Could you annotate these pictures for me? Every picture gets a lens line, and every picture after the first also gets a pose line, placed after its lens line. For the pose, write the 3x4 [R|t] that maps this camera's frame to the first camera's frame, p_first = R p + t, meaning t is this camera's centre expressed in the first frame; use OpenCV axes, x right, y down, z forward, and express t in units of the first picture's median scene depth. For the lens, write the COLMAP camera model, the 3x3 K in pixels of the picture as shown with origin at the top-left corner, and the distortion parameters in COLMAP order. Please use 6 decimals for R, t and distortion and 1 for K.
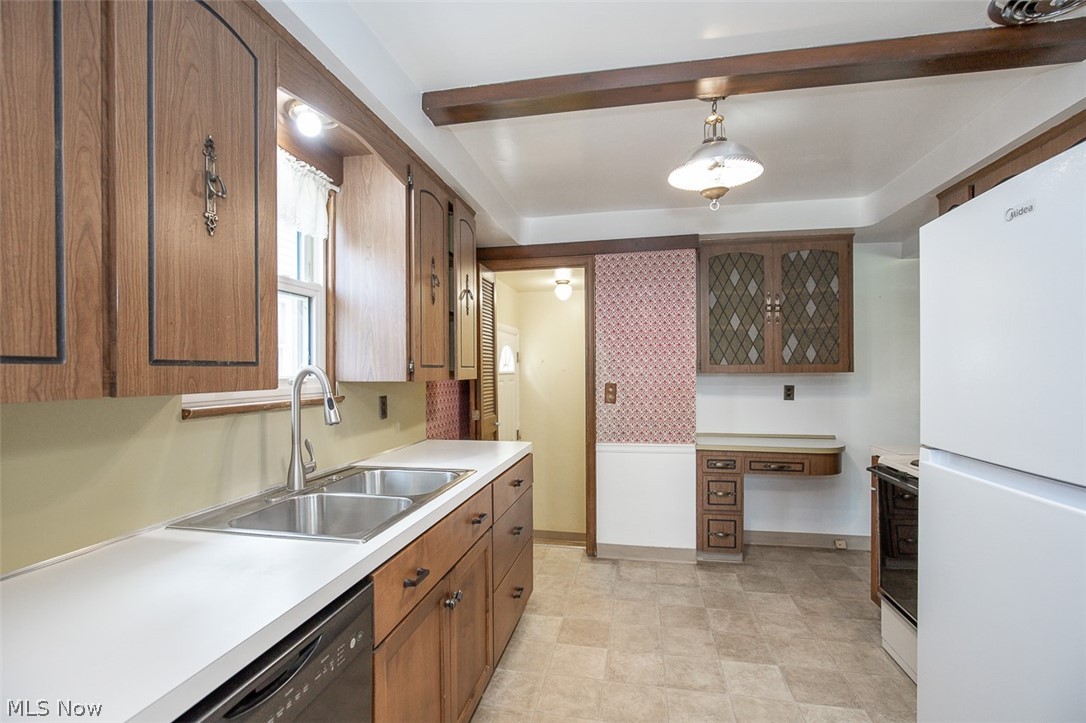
lens RADIAL K [[499.3, 0, 541.7], [0, 499.3, 372.6], [0, 0, 1]] dist [-0.018304, 0.003592]
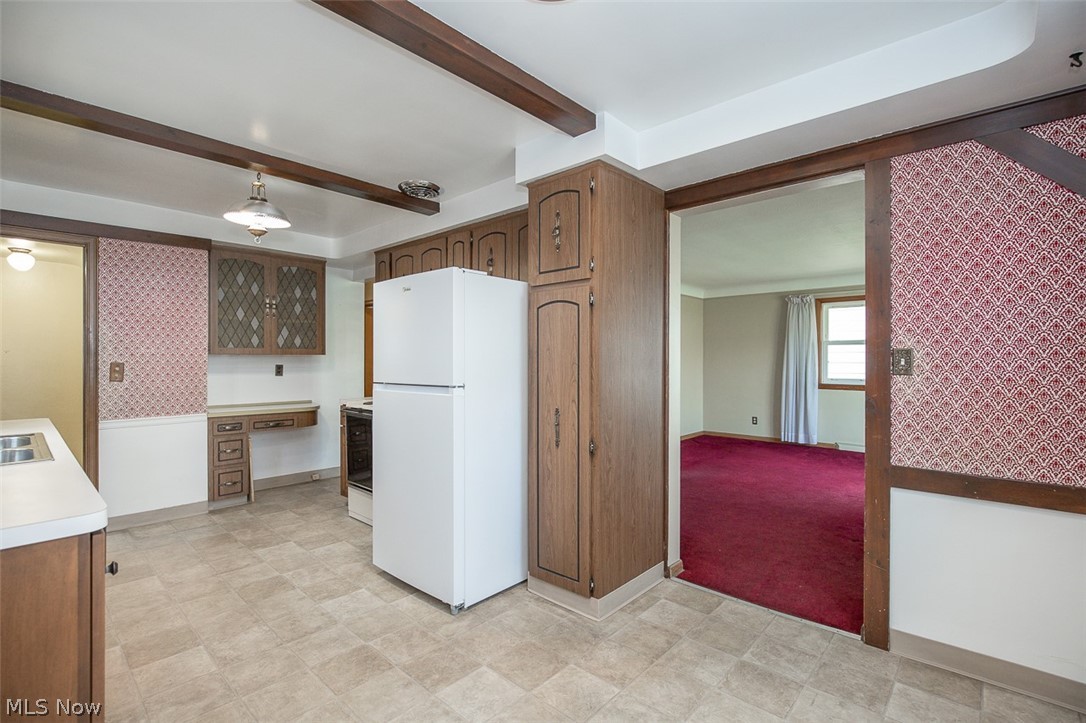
lens RADIAL K [[499.3, 0, 541.4], [0, 499.3, 361.0], [0, 0, 1]] dist [-0.018304, 0.003592]
pose [[0.524782, 0.002868, 0.851232, -0.286390], [0.000142, 0.999994, -0.003457, 0.022486], [-0.851237, 0.001935, 0.524778, -0.315528]]
